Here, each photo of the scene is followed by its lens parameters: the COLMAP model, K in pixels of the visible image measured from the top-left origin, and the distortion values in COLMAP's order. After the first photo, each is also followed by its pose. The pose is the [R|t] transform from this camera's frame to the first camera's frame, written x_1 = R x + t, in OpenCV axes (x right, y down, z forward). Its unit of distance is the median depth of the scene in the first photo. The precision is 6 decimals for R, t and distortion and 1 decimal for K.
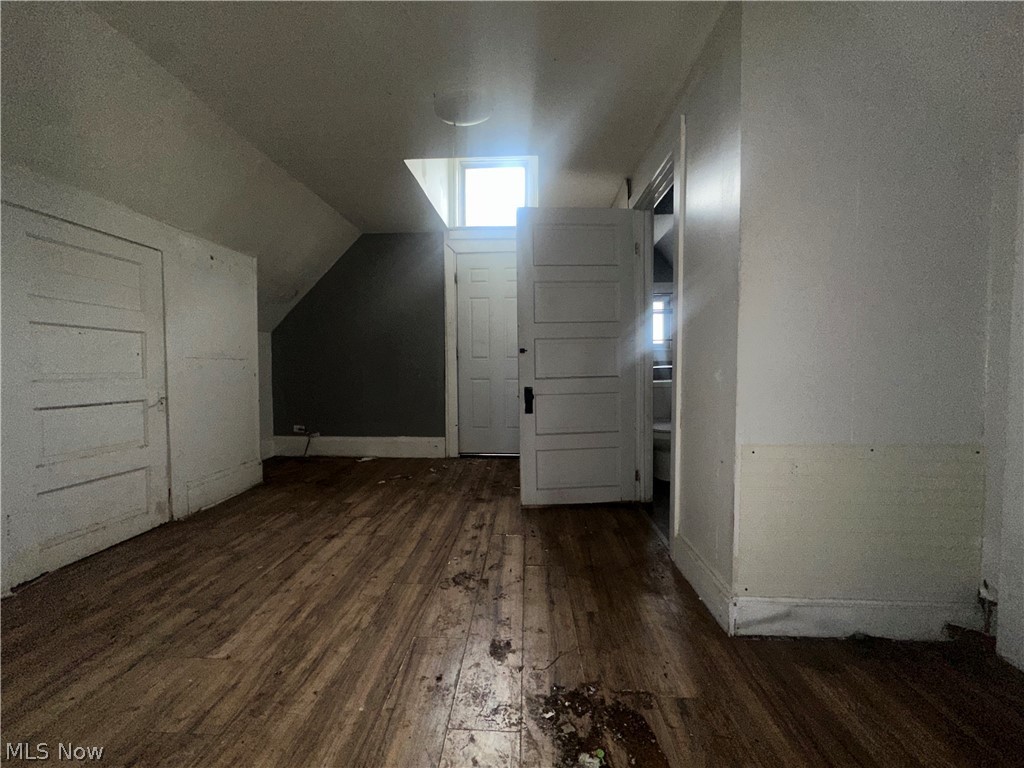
lens RADIAL K [[407.1, 0, 512.0], [0, 407.1, 384.0], [0, 0, 1]] dist [0.000536, -0.000138]
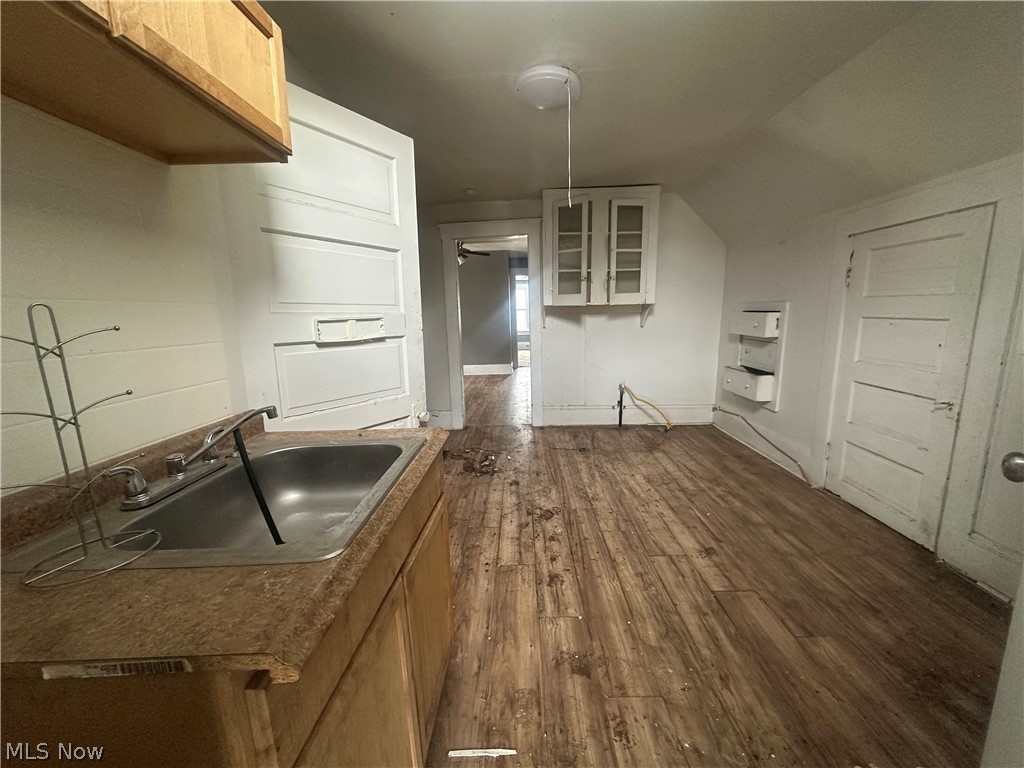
lens RADIAL K [[407.1, 0, 512.0], [0, 407.1, 384.0], [0, 0, 1]] dist [0.000536, -0.000138]
pose [[-0.999411, 0.031375, -0.013883, -0.001020], [0.027591, 0.975488, 0.218316, -0.235946], [0.020392, 0.217805, -0.975779, 2.092182]]
